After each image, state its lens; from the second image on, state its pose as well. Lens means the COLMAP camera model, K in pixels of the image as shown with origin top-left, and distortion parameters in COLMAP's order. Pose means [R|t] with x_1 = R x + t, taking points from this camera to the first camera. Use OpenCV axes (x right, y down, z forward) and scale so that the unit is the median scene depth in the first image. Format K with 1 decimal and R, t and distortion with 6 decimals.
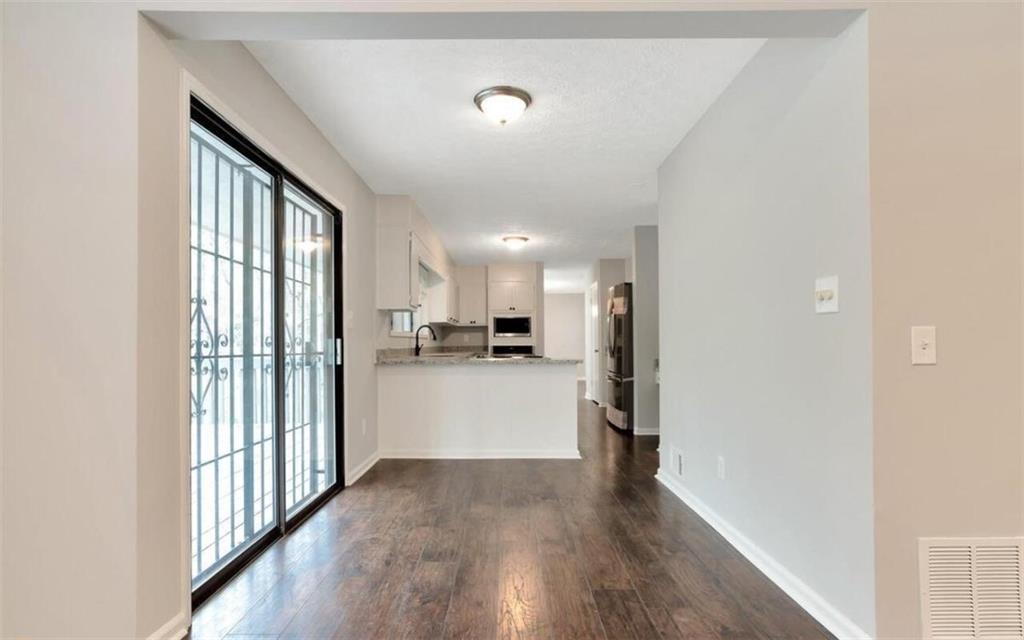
lens RADIAL K [[508.9, 0, 505.7], [0, 508.9, 341.6], [0, 0, 1]] dist [-0.002222, 0.000182]
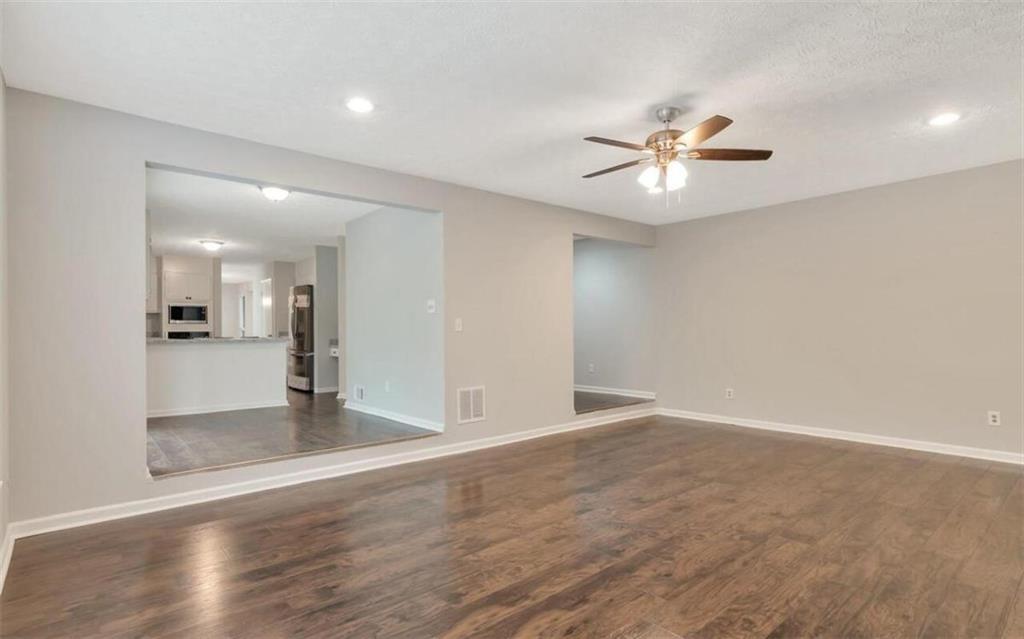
lens RADIAL K [[513.0, 0, 501.5], [0, 513.0, 318.2], [0, 0, 1]] dist [-0.000491, 0.000254]
pose [[0.767278, 0.015813, 0.641120, -0.244838], [0.001202, 0.999659, -0.026095, 0.012159], [-0.641314, 0.020792, 0.766997, -0.393220]]
